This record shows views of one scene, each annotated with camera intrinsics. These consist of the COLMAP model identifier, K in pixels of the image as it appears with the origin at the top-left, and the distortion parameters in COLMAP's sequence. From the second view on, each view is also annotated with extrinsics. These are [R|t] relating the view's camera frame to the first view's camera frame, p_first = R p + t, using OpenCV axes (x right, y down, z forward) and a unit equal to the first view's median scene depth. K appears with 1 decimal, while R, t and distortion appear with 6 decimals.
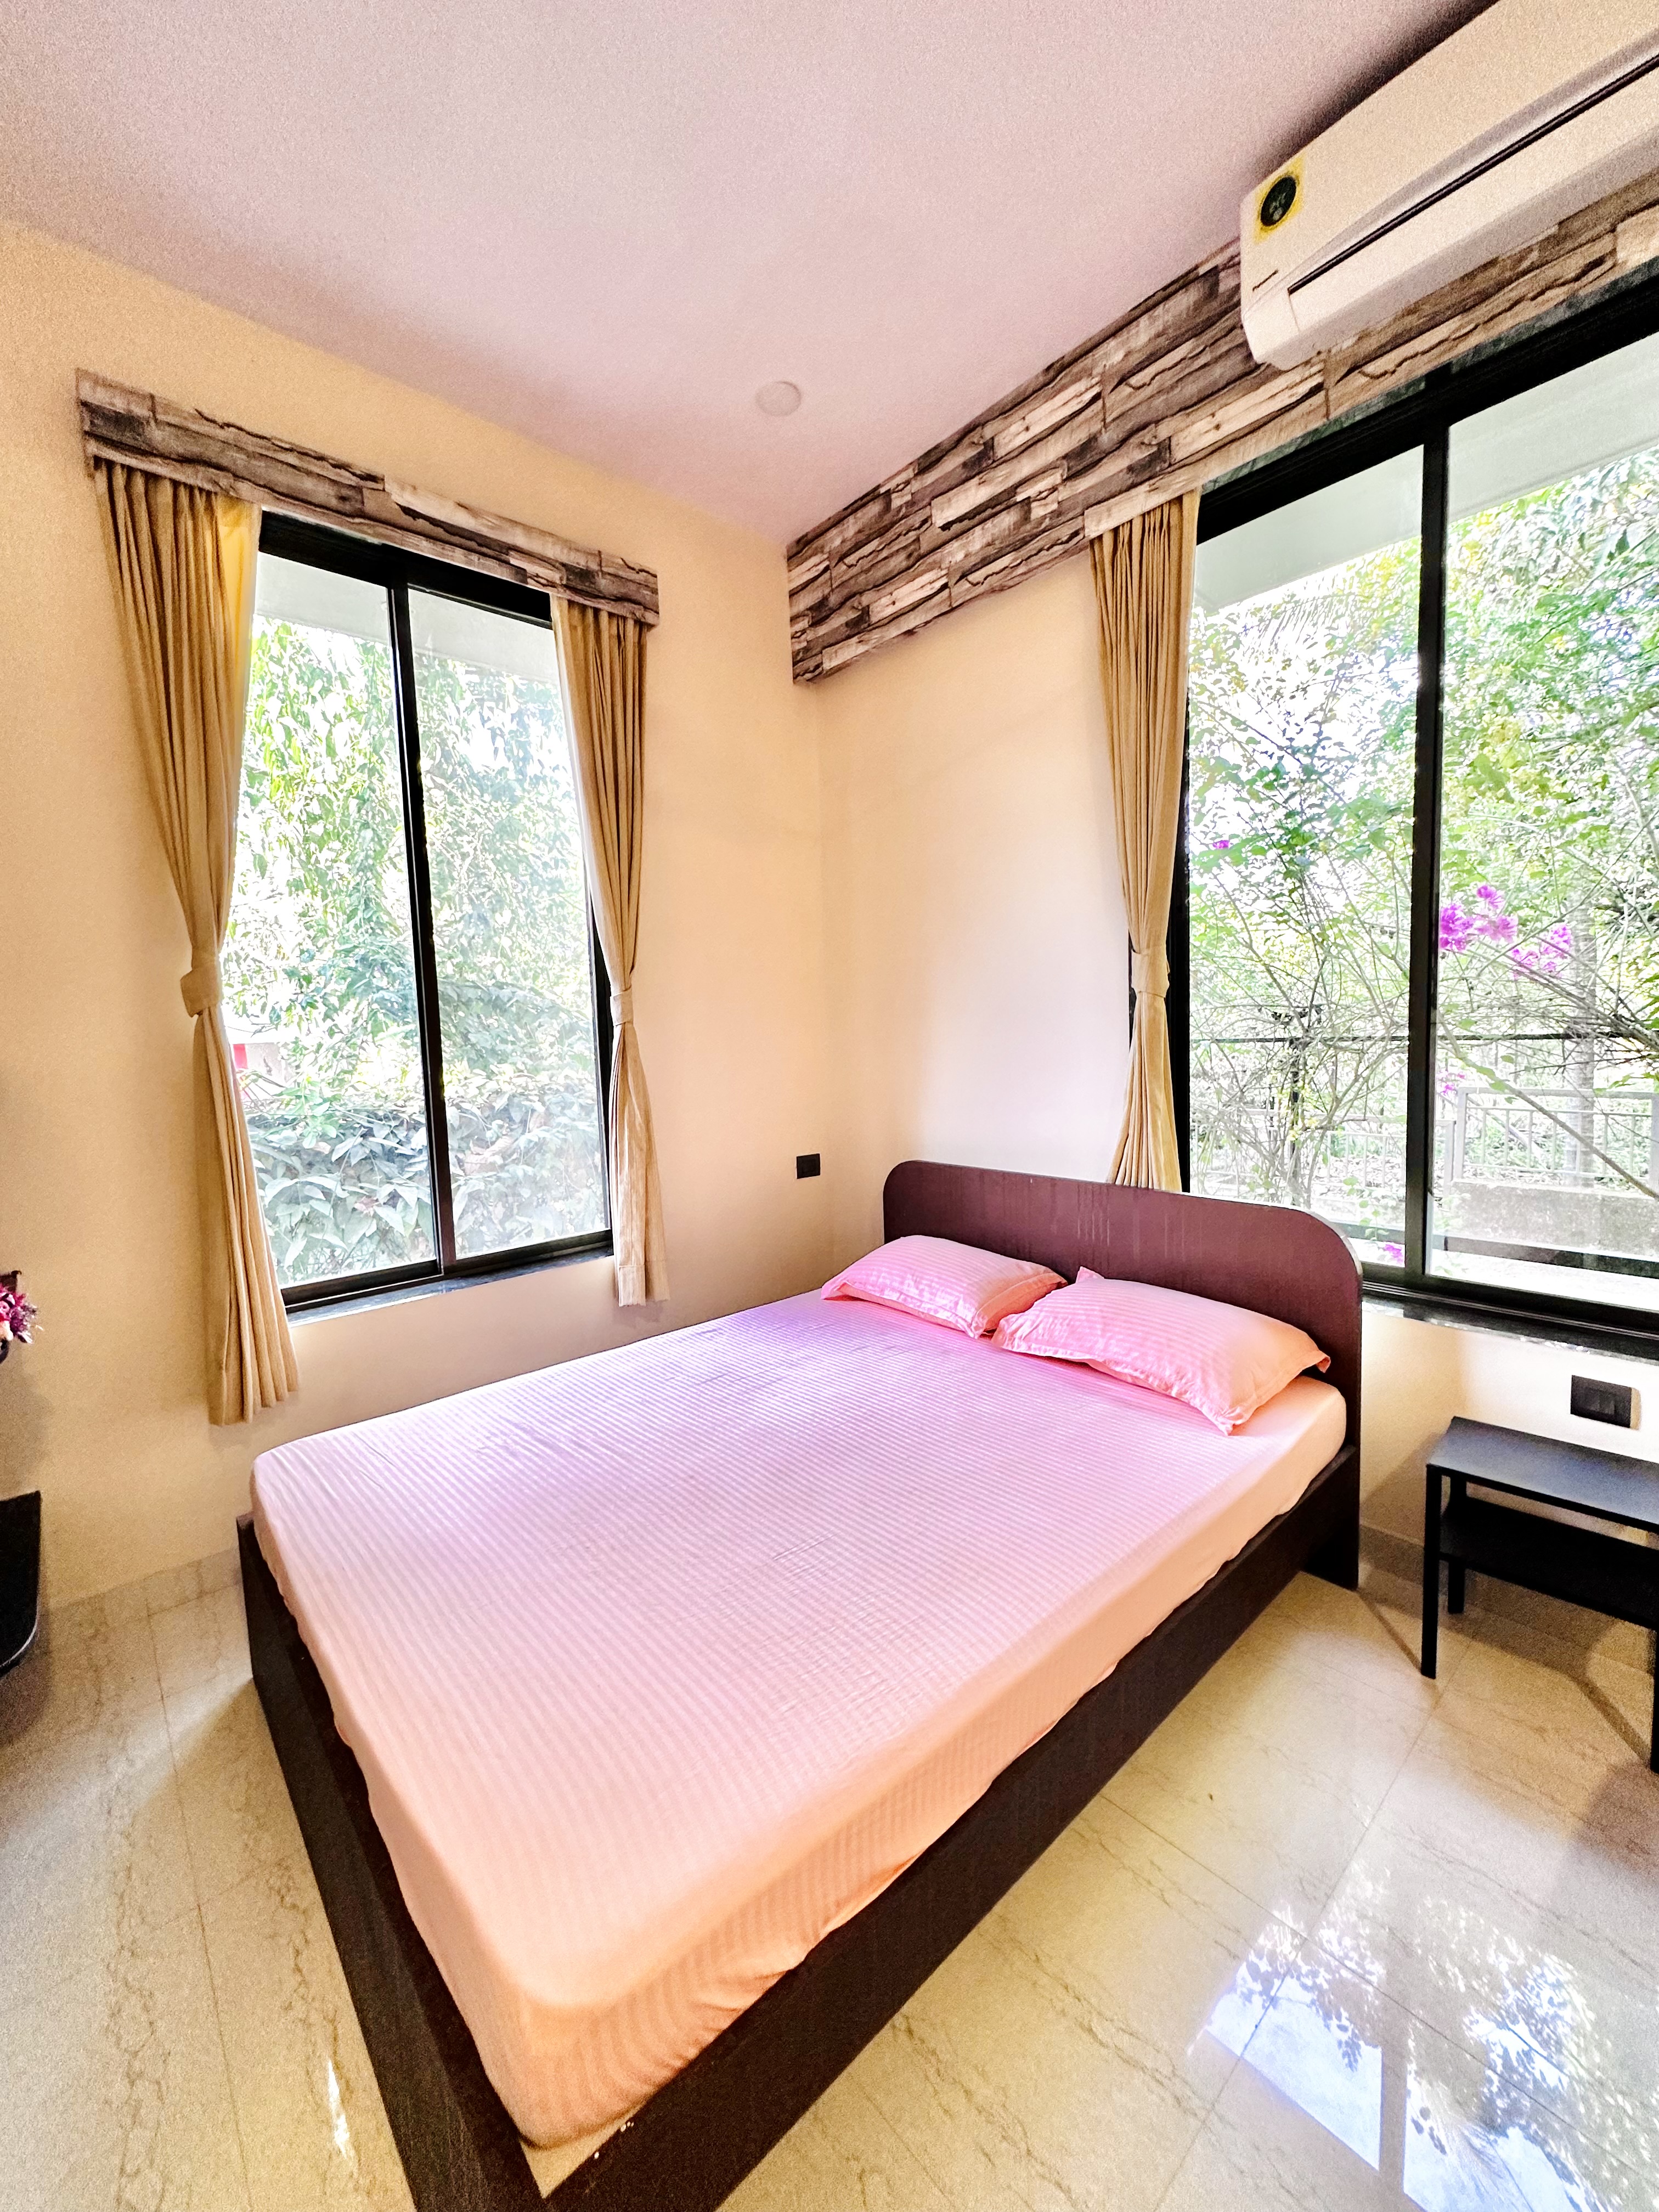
lens RADIAL K [[885.2, 0, 830.2], [0, 885.2, 1108.6], [0, 0, 1]] dist [-0.002025, 0.000317]
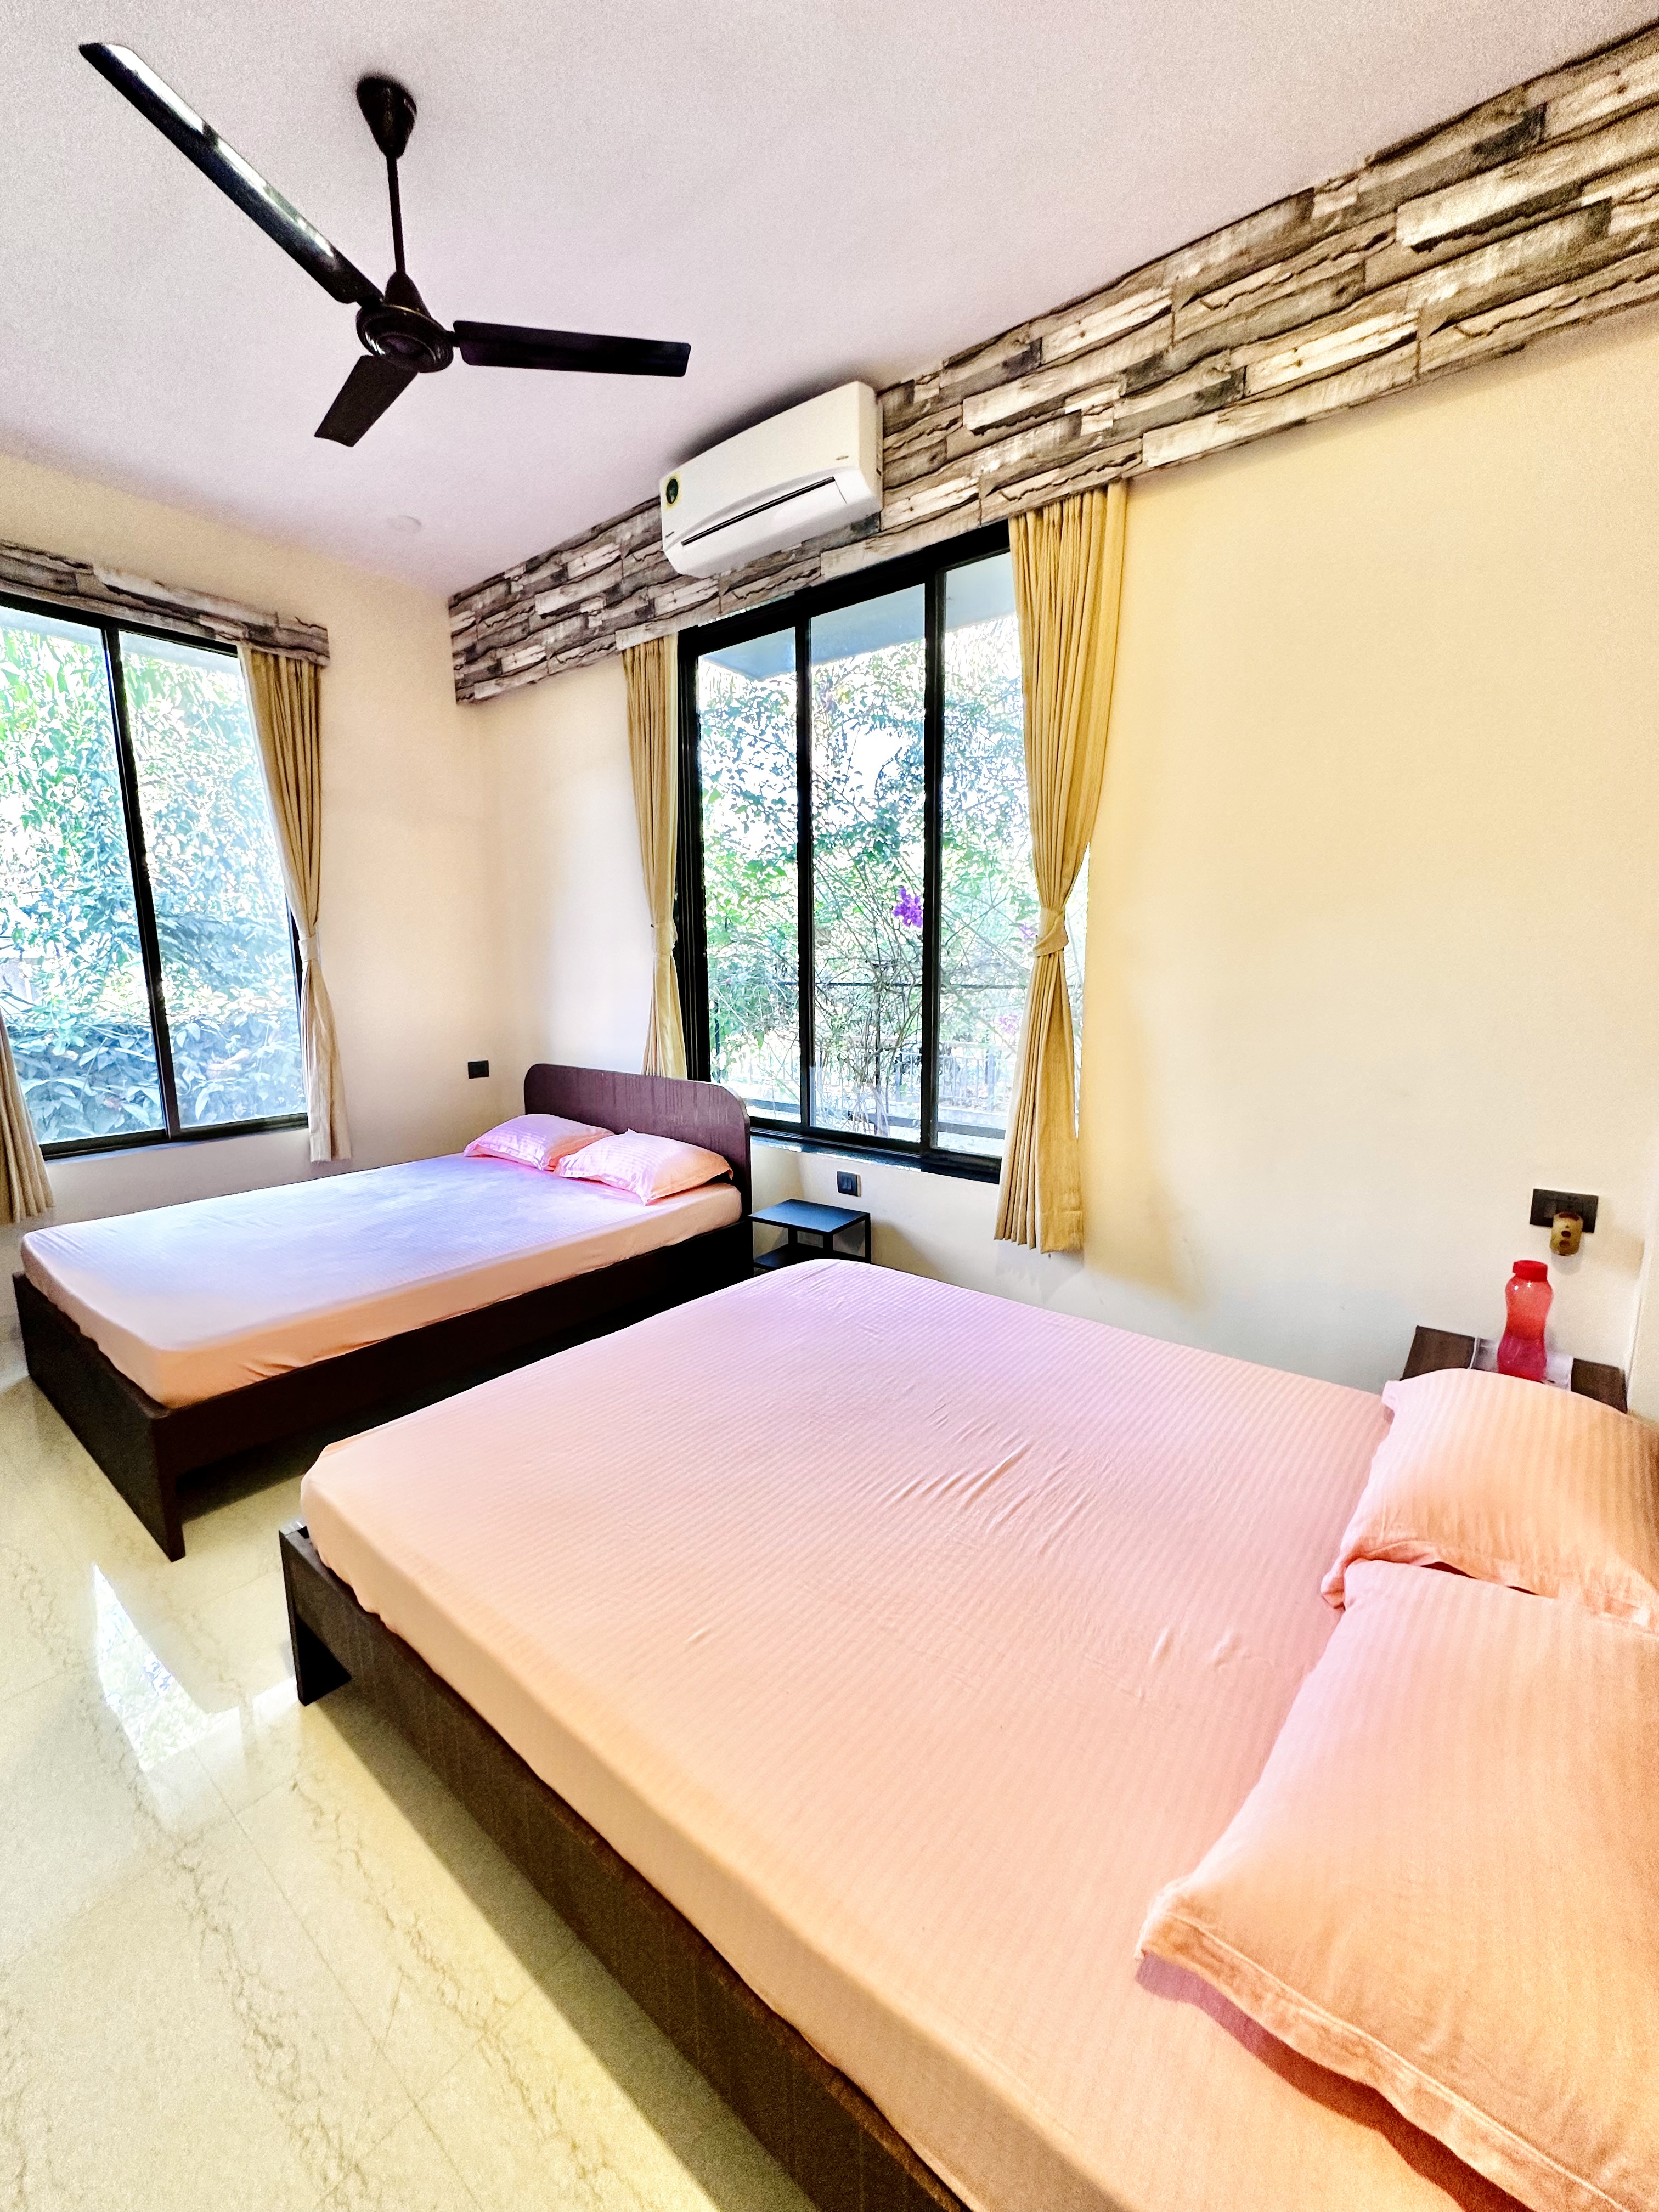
lens RADIAL K [[885.2, 0, 830.2], [0, 885.2, 1108.6], [0, 0, 1]] dist [-0.002025, 0.000317]
pose [[0.983598, 0.000968, 0.180370, 0.327441], [-0.014094, 0.997341, 0.071505, 0.025563], [-0.179821, -0.072874, 0.980996, -0.538266]]
